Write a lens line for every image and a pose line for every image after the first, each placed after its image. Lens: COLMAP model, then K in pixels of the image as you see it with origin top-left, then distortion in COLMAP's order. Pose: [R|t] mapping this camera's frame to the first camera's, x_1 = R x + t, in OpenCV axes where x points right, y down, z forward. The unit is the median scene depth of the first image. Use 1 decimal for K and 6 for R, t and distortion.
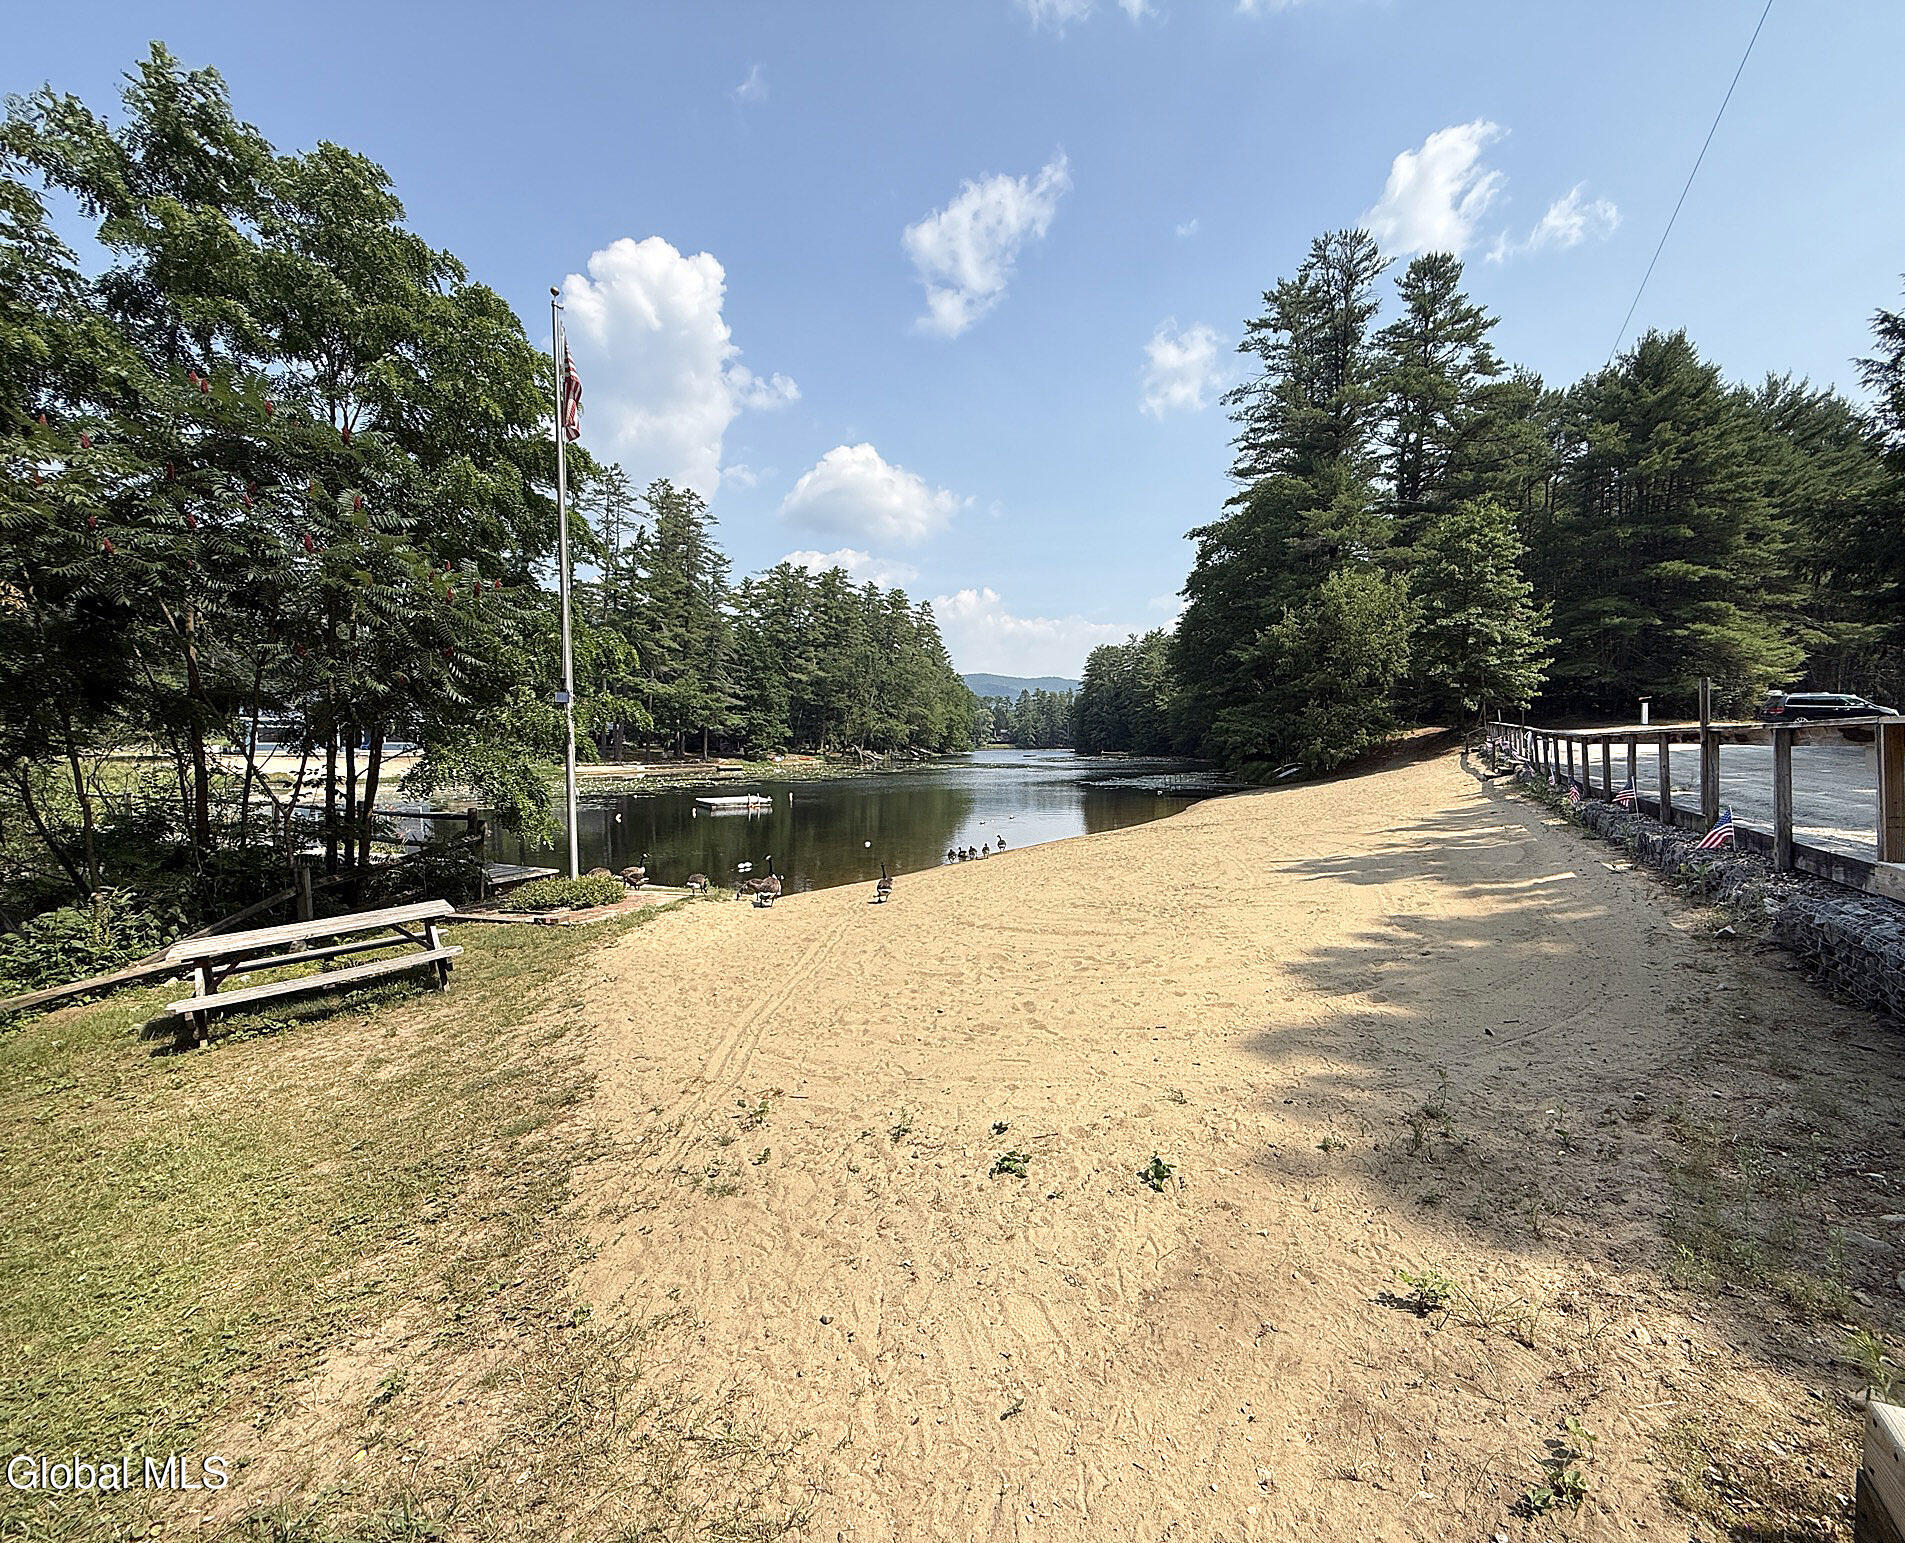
lens RADIAL K [[814.8, 0, 1012.0], [0, 814.8, 791.3], [0, 0, 1]] dist [-0.024022, 0.004514]
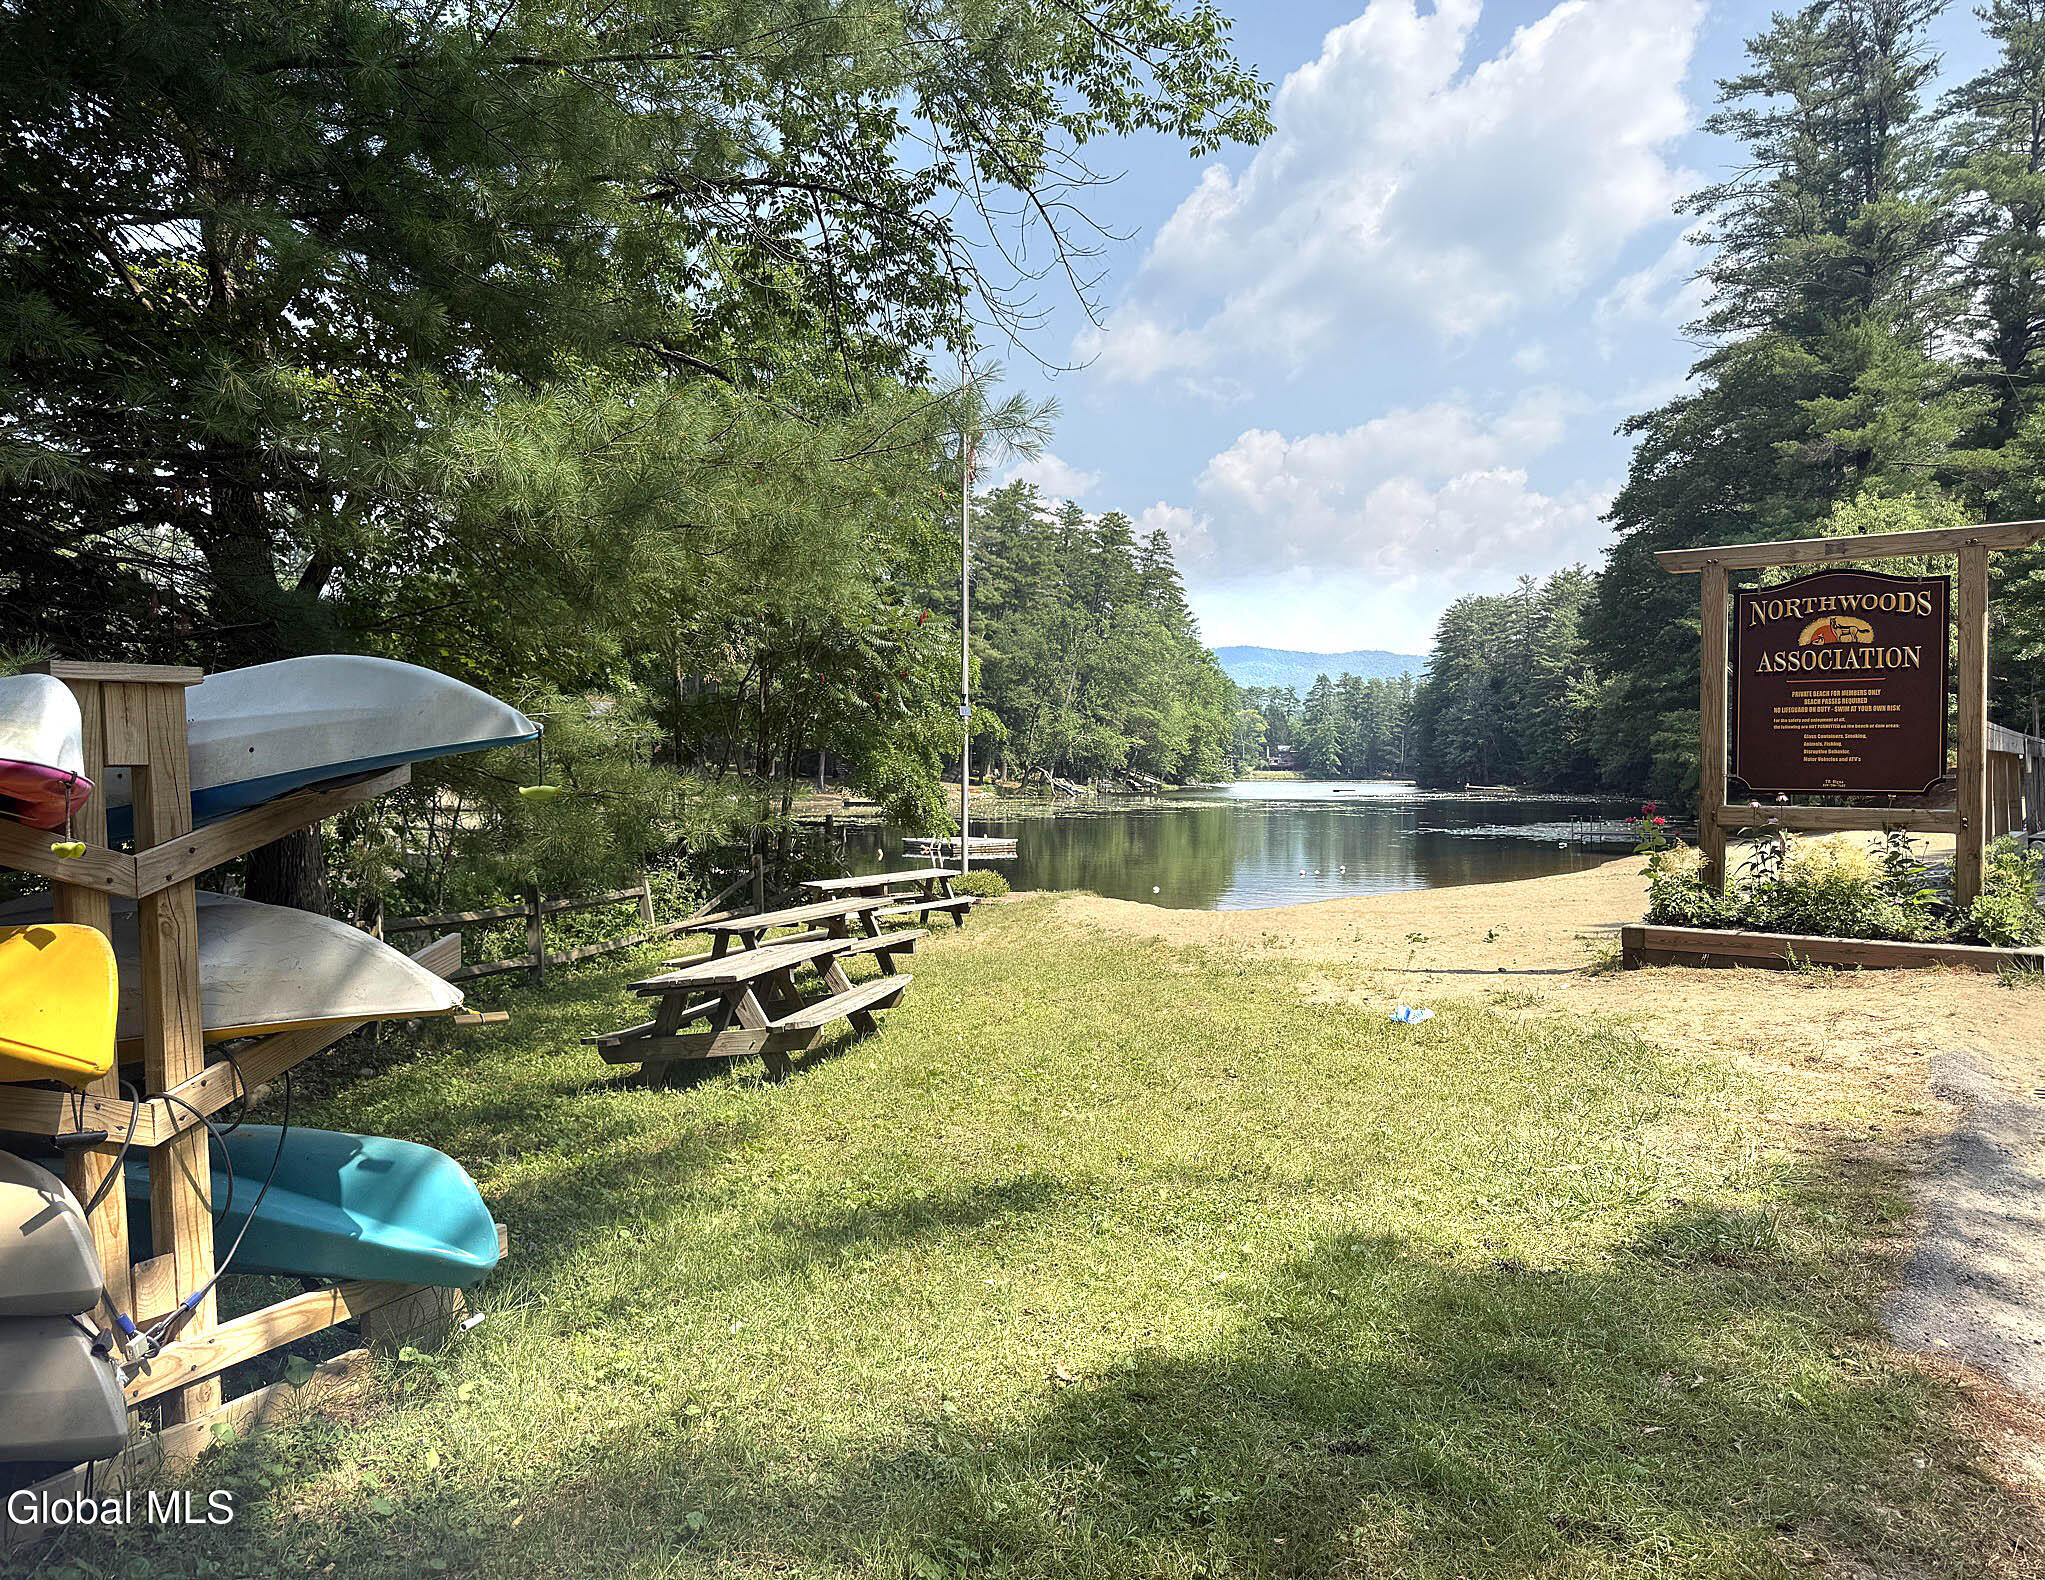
lens RADIAL K [[1432.4, 0, 1024.4], [0, 1432.4, 789.6], [0, 0, 1]] dist [0.102323, -0.104176]
pose [[0.982619, 0.010600, -0.185331, -0.043720], [-0.018798, 0.998918, -0.042533, 0.034647], [0.184680, 0.045277, 0.981755, -0.427800]]
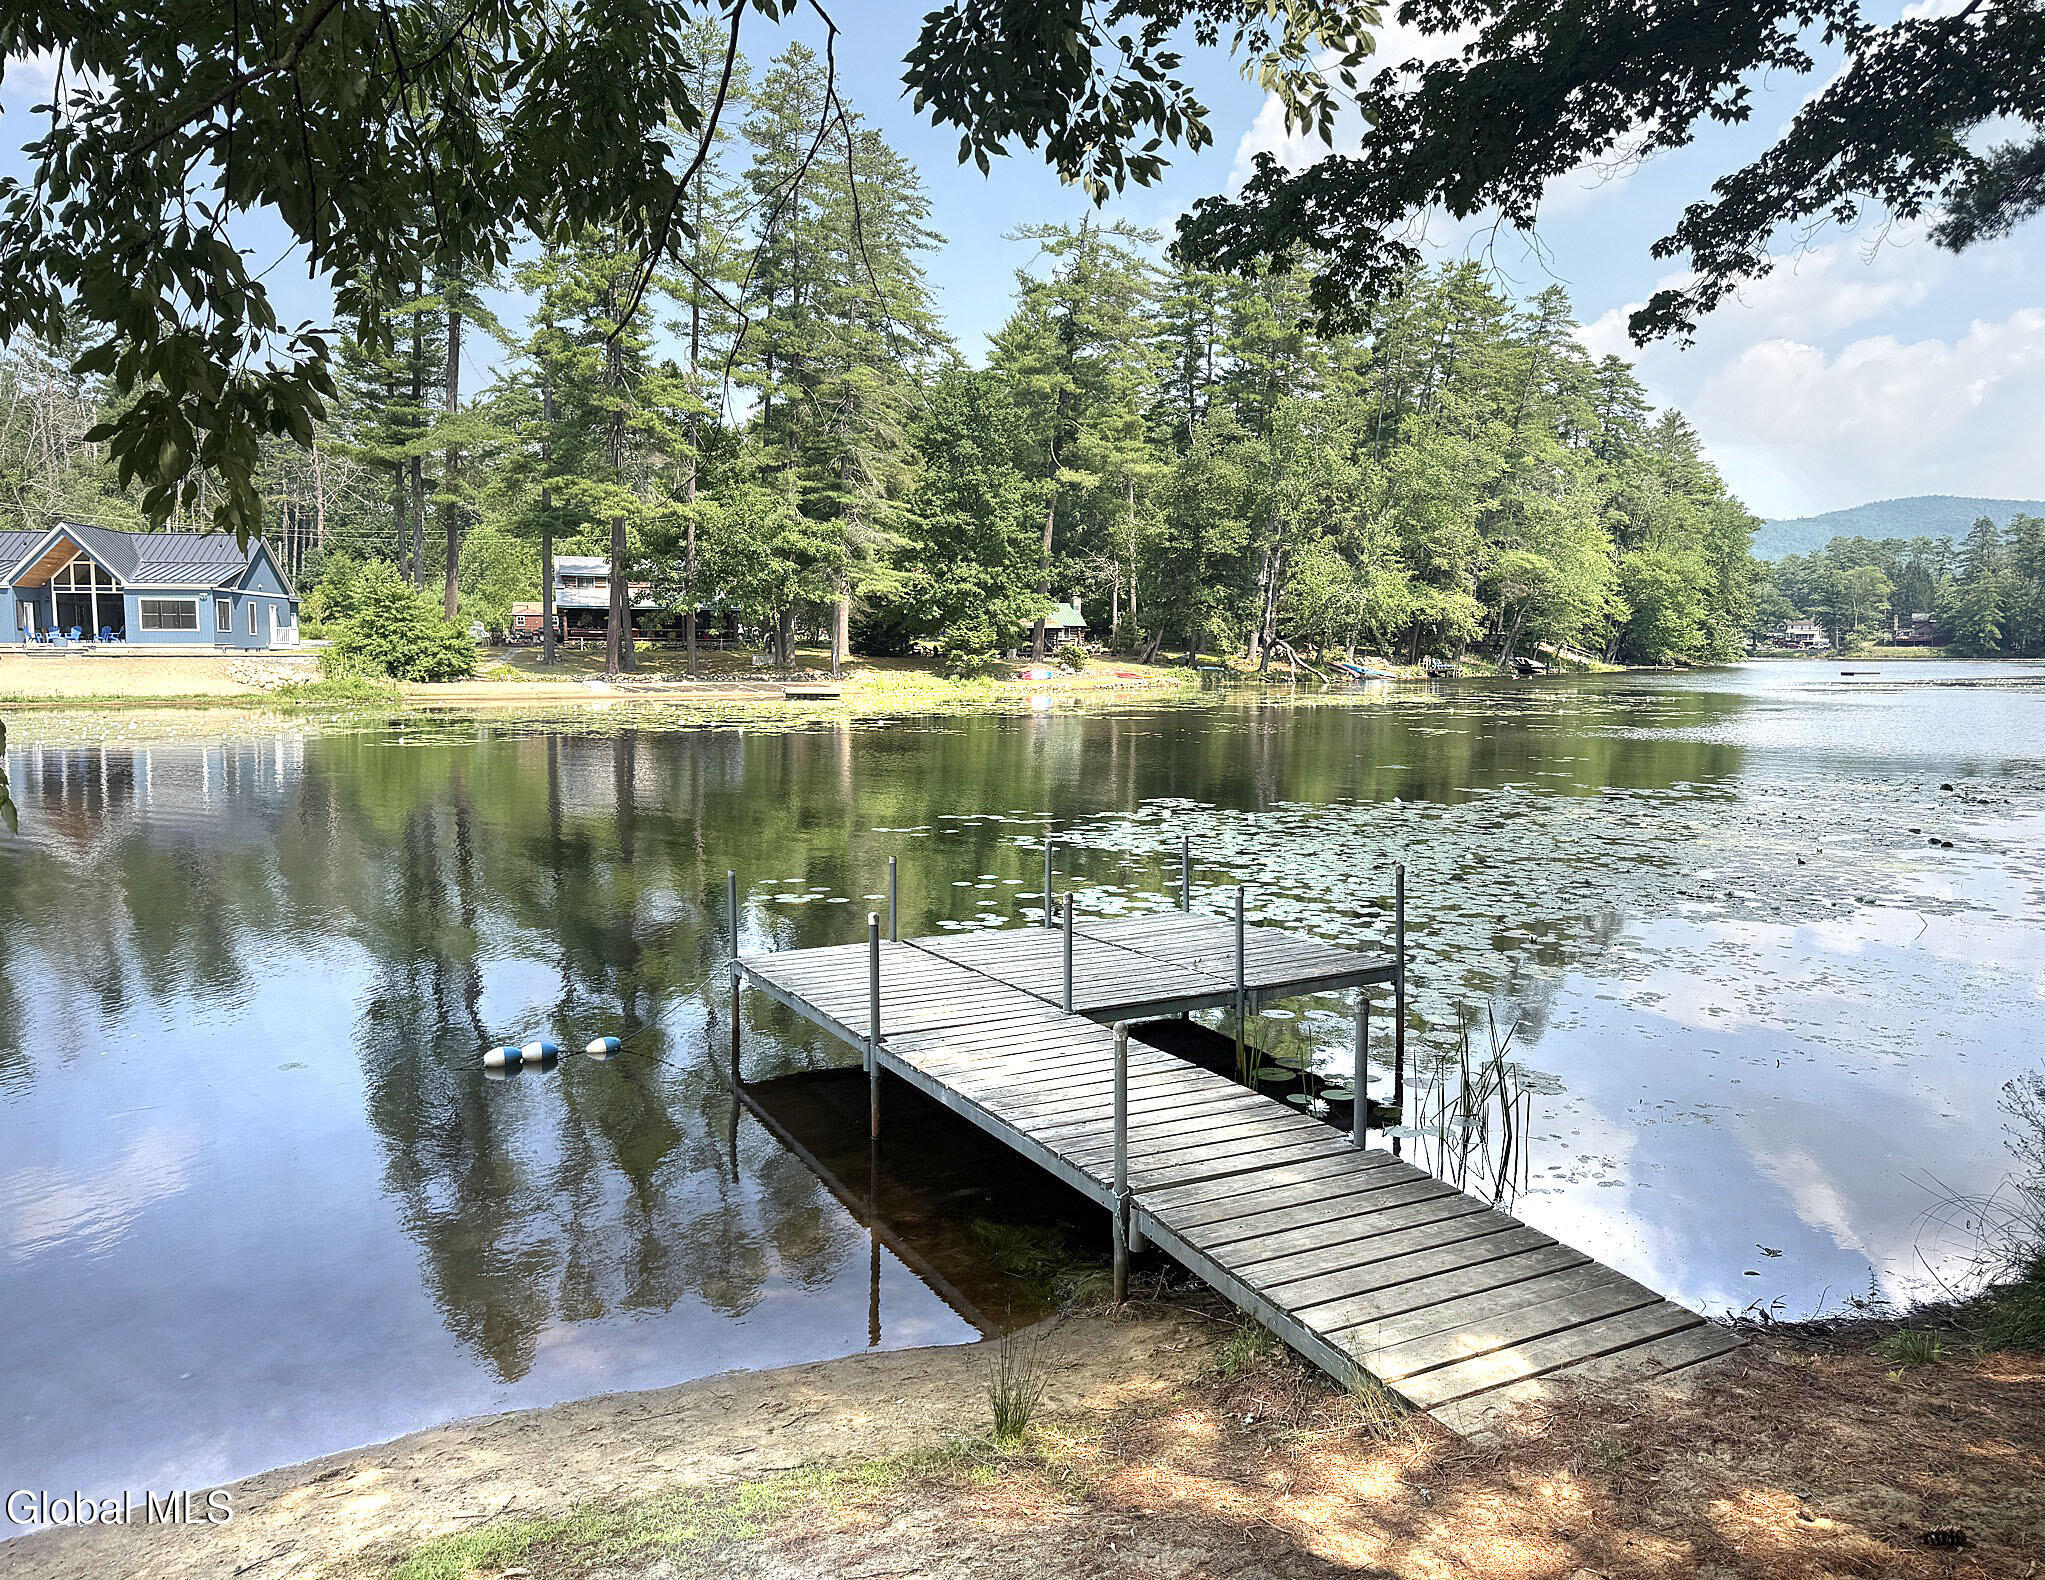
lens RADIAL K [[1432.4, 0, 976.0], [0, 1432.4, 781.8], [0, 0, 1]] dist [0.102323, -0.104176]
pose [[0.823776, 0.055041, -0.564237, 0.678172], [-0.035680, 0.998336, 0.045294, -0.091715], [0.565792, -0.017180, 0.824369, 2.007945]]
